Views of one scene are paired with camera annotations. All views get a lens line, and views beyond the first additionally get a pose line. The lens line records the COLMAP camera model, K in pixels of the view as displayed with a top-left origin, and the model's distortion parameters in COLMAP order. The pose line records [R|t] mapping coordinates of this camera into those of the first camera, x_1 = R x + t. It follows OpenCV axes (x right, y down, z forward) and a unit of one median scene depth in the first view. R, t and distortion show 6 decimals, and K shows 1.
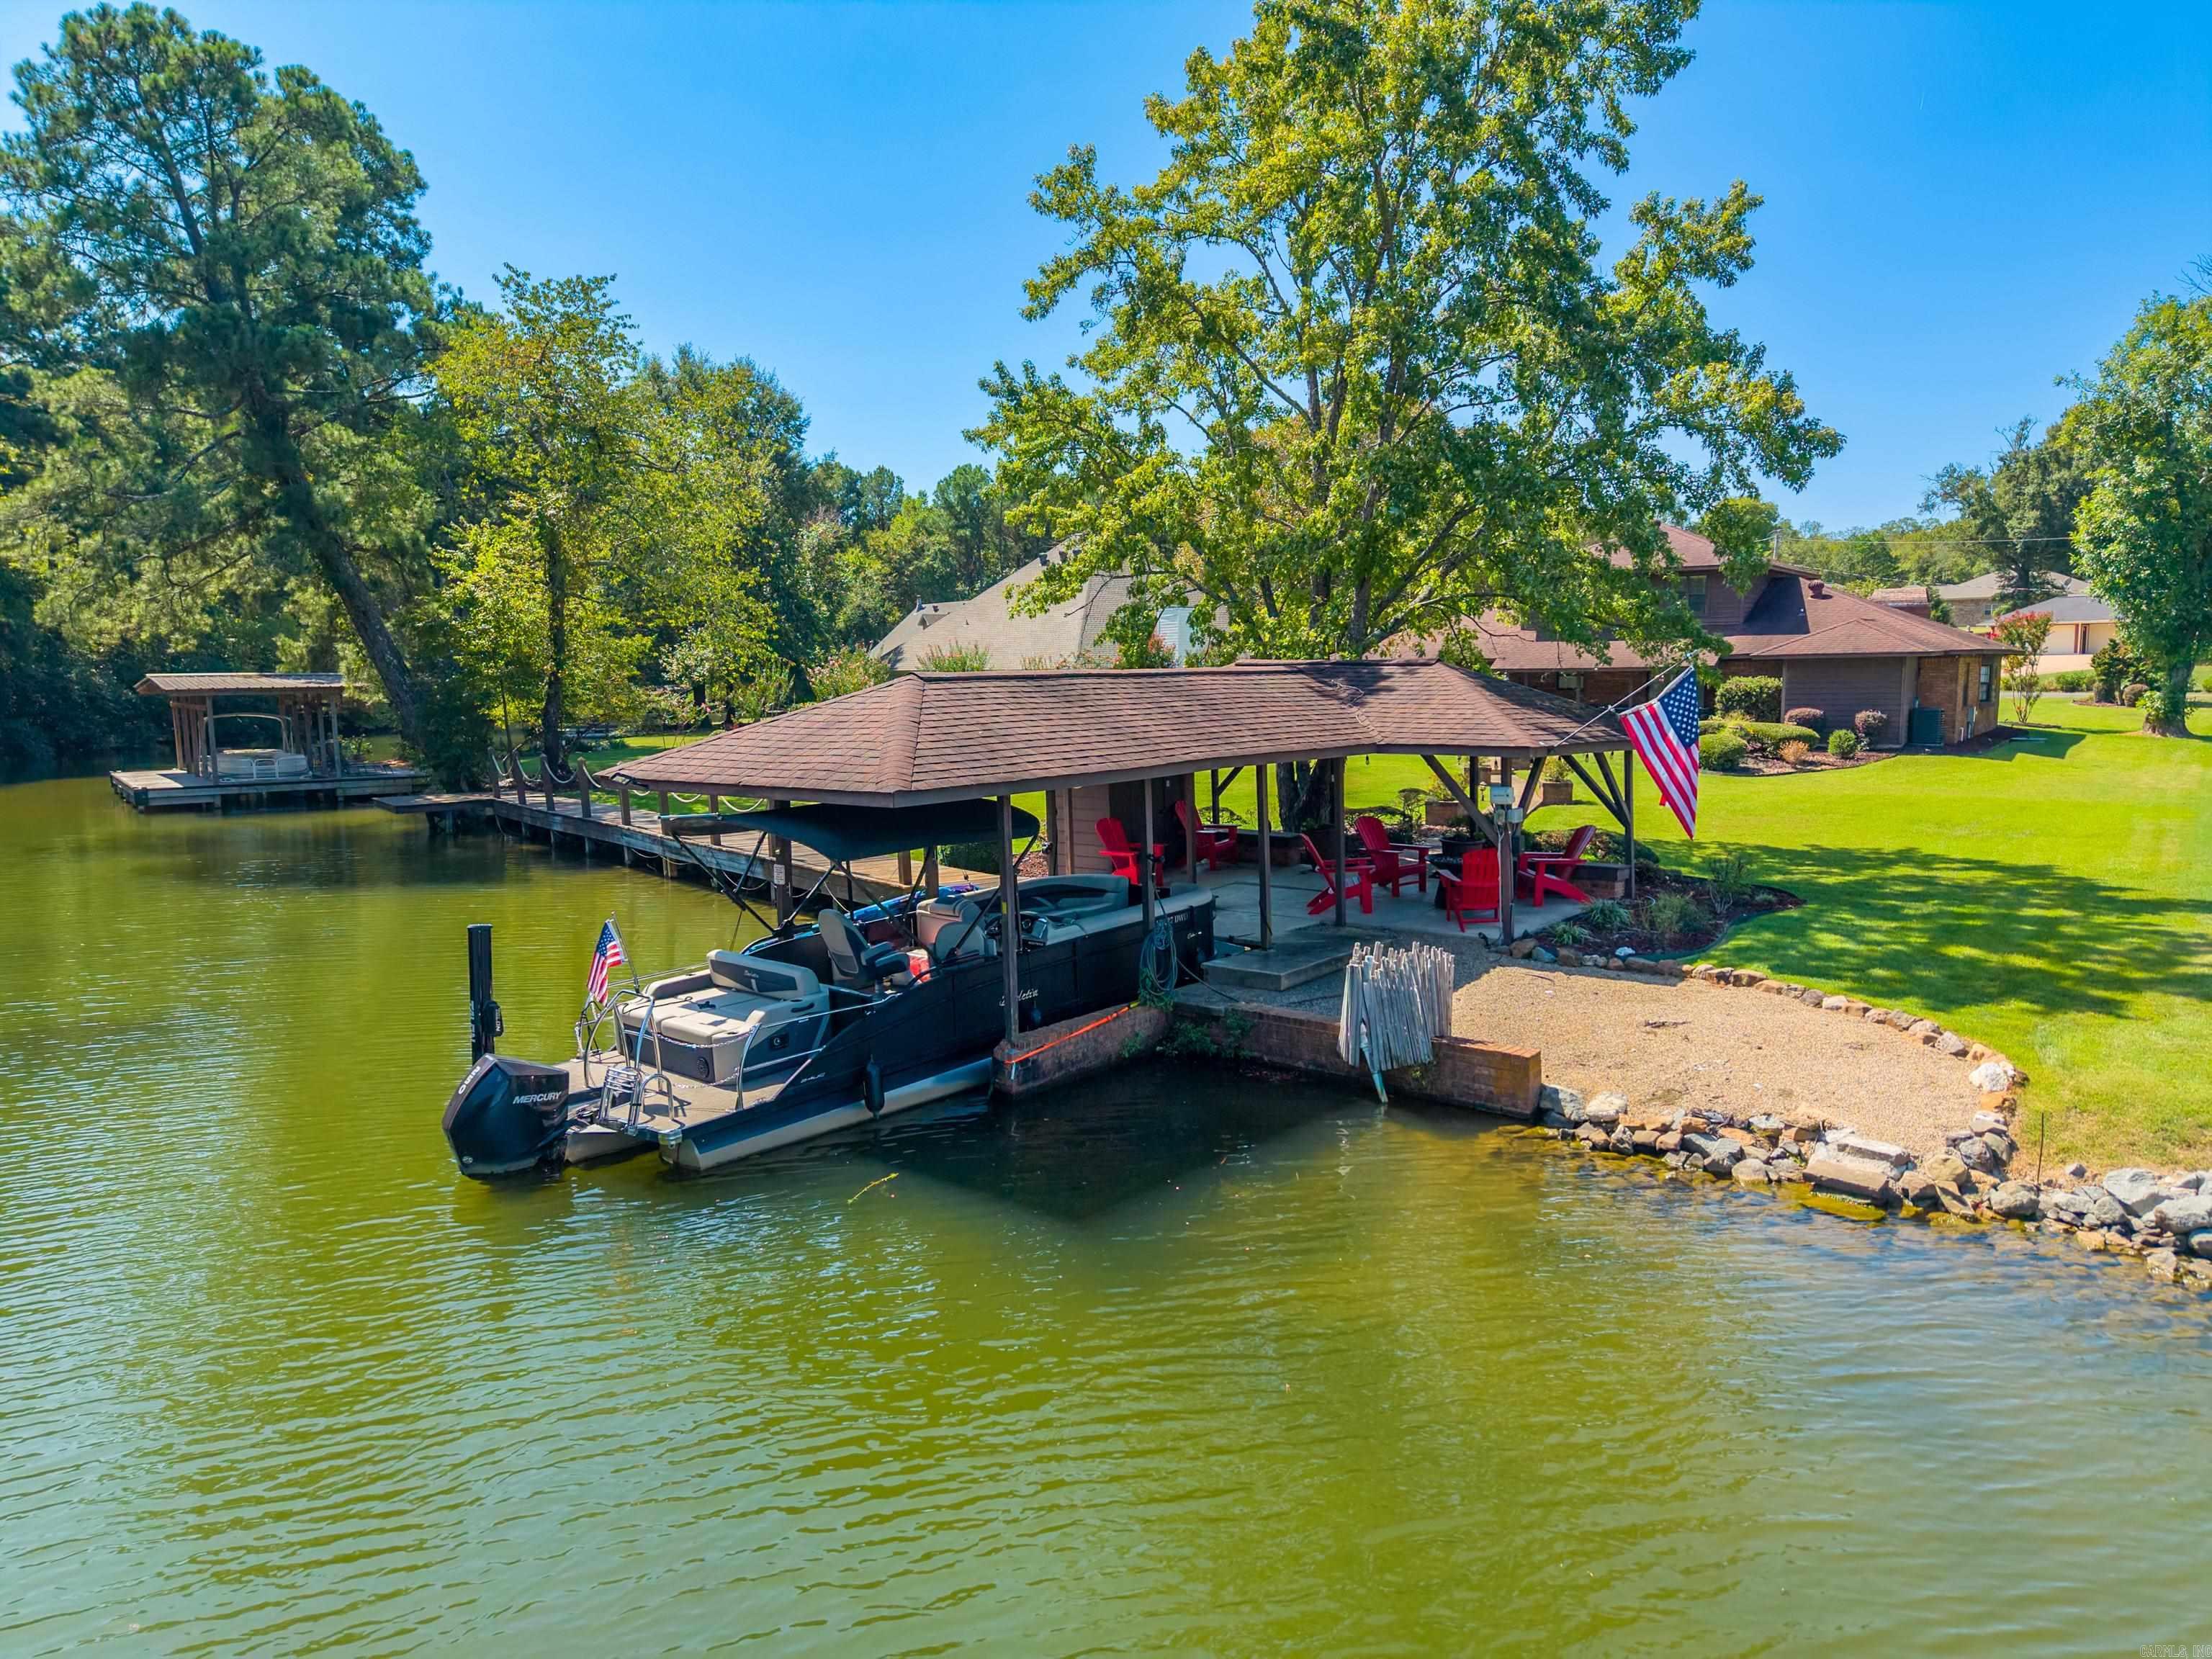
lens RADIAL K [[1498.7, 0, 1106.0], [0, 1498.7, 829.5], [0, 0, 1]] dist [0.045624, -0.060186]
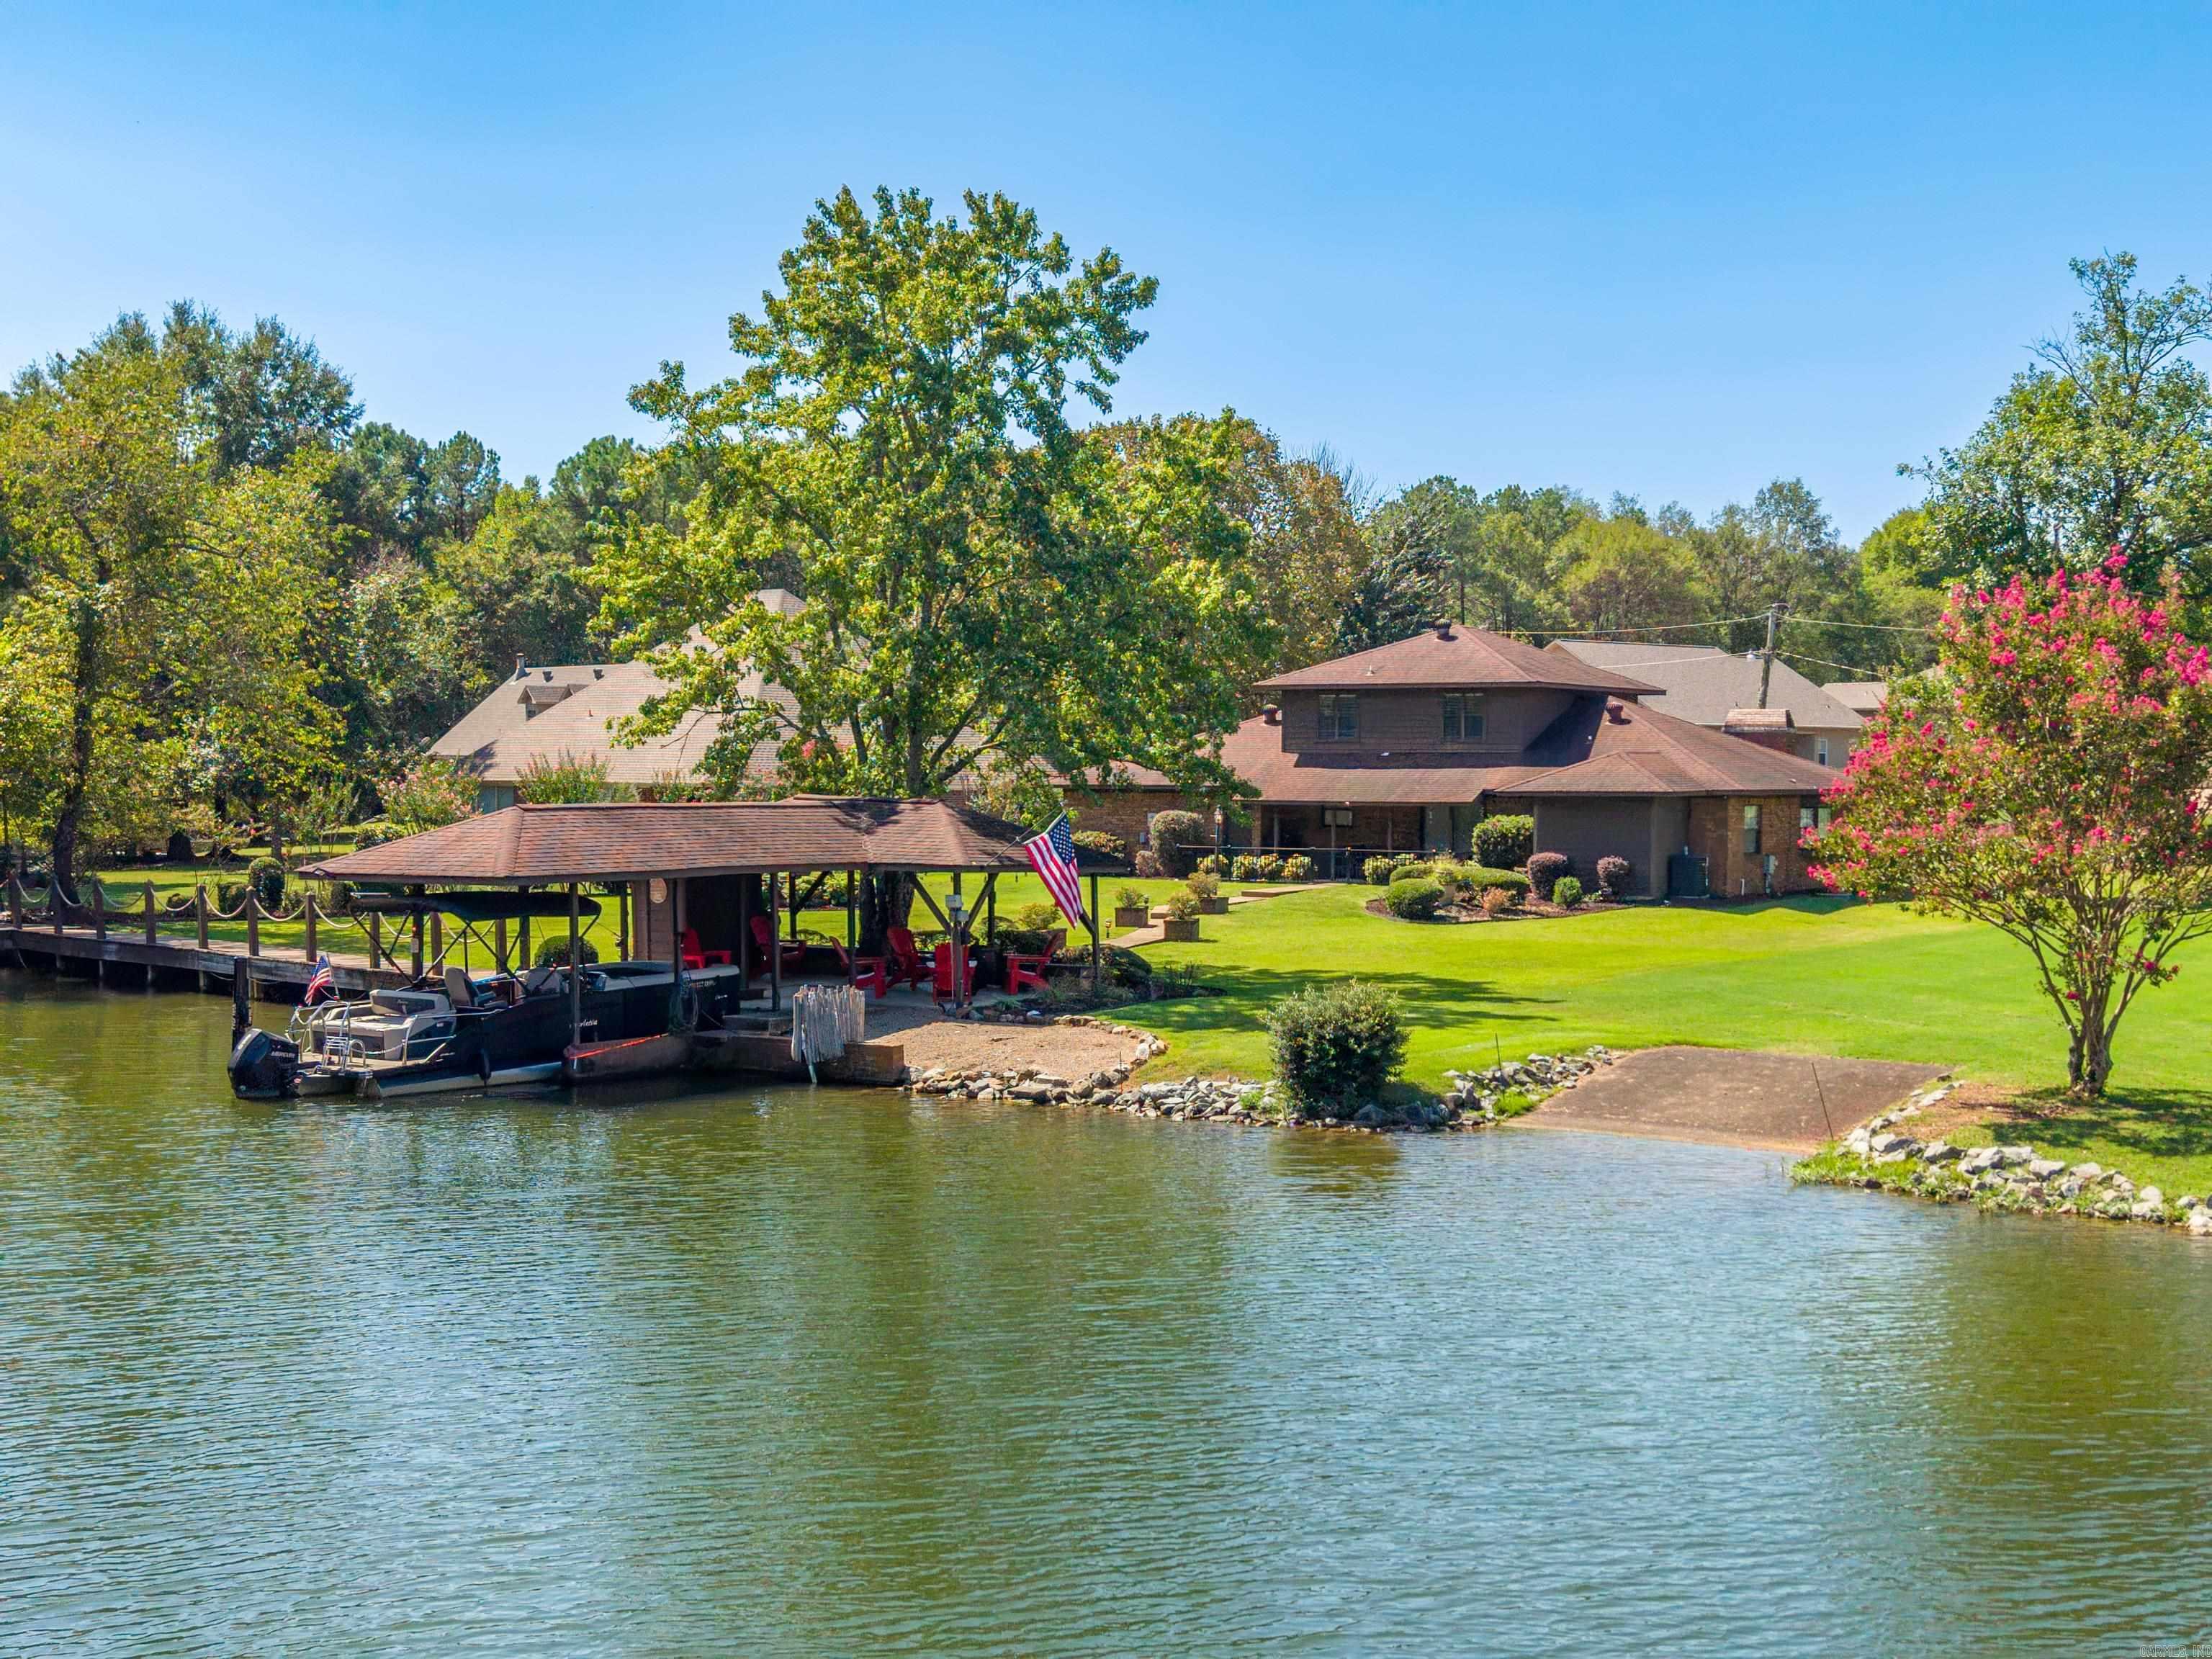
lens RADIAL K [[2976.2, 0, 1106.0], [0, 2976.2, 829.5], [0, 0, 1]] dist [0.099527, -0.097667]
pose [[0.997240, 0.018091, 0.072008, 0.089894], [-0.011707, 0.996042, -0.088111, 0.065075], [-0.073317, 0.087025, 0.993504, -0.741410]]
